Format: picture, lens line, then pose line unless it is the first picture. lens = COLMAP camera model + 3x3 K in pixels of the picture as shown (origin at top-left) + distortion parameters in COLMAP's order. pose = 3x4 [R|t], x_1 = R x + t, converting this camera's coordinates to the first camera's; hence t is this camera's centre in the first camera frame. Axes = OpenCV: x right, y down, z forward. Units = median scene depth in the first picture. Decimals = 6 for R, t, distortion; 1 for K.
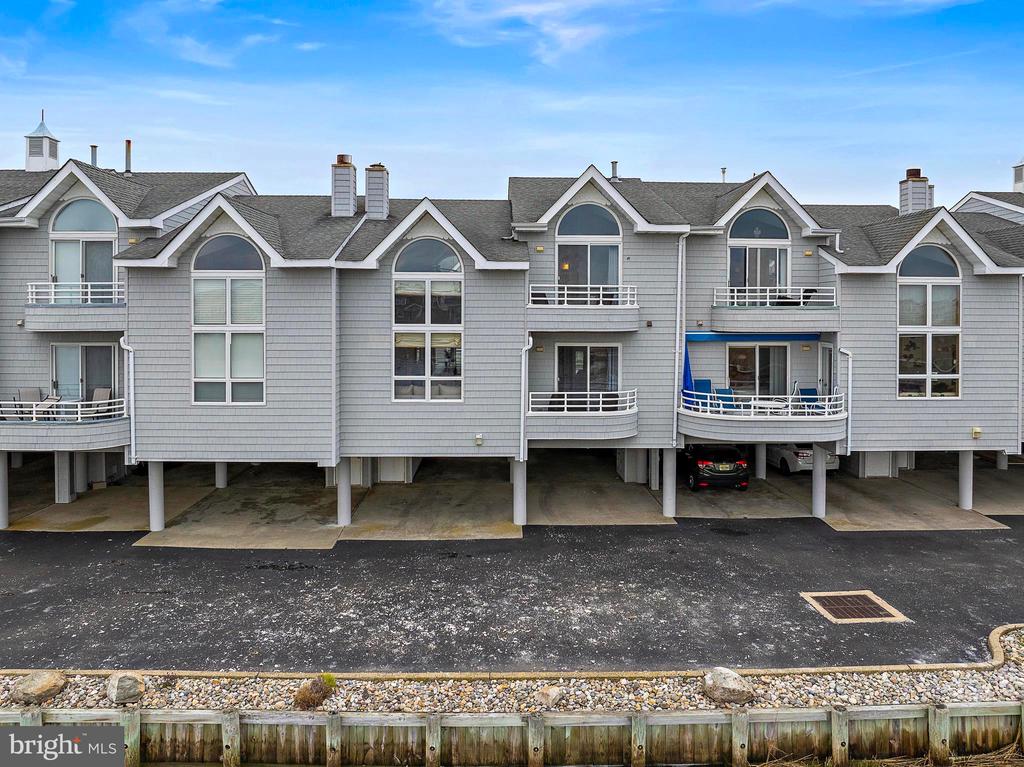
lens RADIAL K [[759.8, 0, 512.0], [0, 759.8, 383.5], [0, 0, 1]] dist [-0.038320, -0.003775]
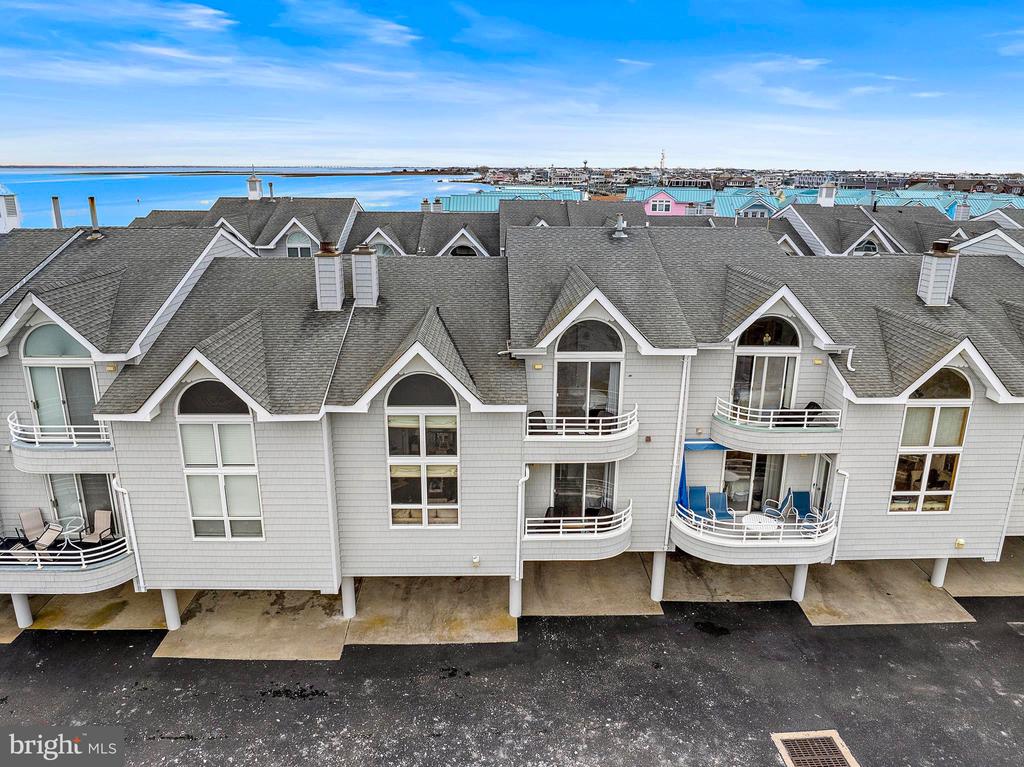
lens RADIAL K [[720.8, 0, 512.0], [0, 720.8, 383.5], [0, 0, 1]] dist [-0.039121, 0.001880]
pose [[0.999986, 0.003948, 0.003564, 0.000649], [-0.004756, 0.963676, 0.267031, -0.417943], [-0.002381, -0.267044, 0.963681, 0.125412]]
